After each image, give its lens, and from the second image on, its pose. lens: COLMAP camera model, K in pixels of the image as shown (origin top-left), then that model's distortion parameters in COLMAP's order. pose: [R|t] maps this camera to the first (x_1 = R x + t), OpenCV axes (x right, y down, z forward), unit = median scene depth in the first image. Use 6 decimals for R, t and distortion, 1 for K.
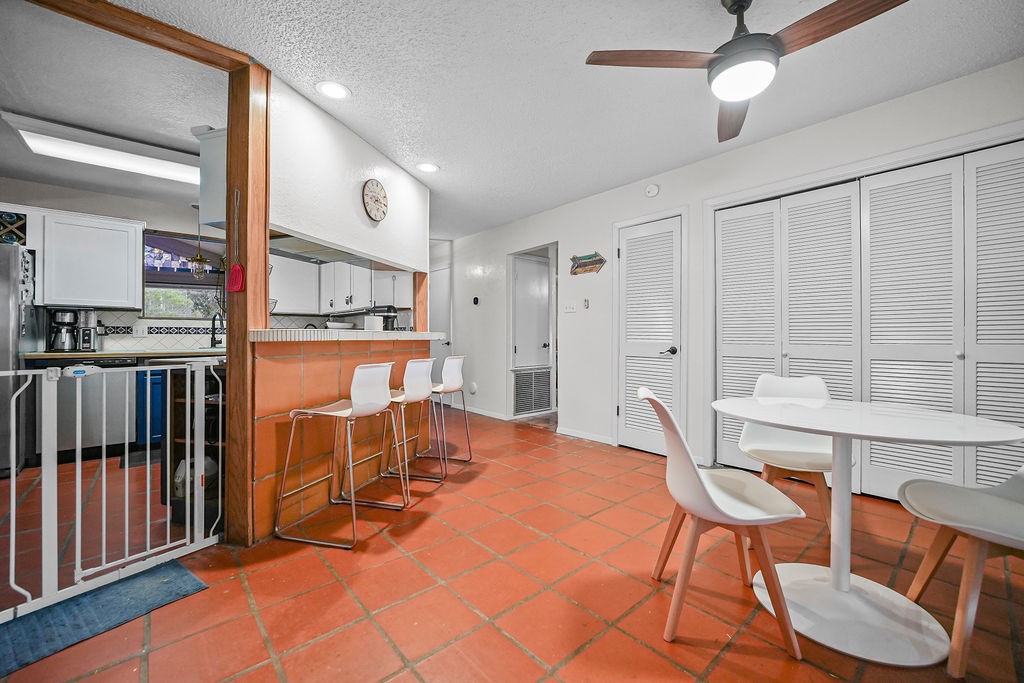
lens RADIAL K [[408.9, 0, 513.7], [0, 408.9, 339.4], [0, 0, 1]] dist [-0.025866, 0.007519]
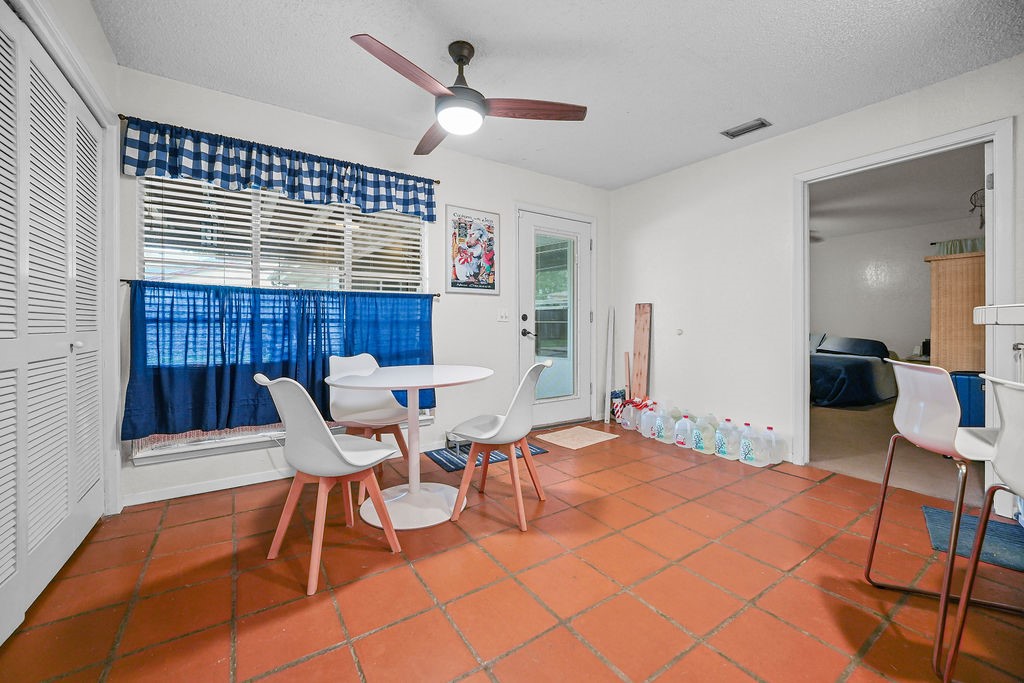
lens RADIAL K [[408.9, 0, 513.7], [0, 408.9, 339.4], [0, 0, 1]] dist [-0.025866, 0.007519]
pose [[-0.994278, 0.001554, 0.106810, 0.231270], [0.005317, 0.999375, 0.034958, 0.003542], [-0.106689, 0.035326, -0.993665, 1.987312]]
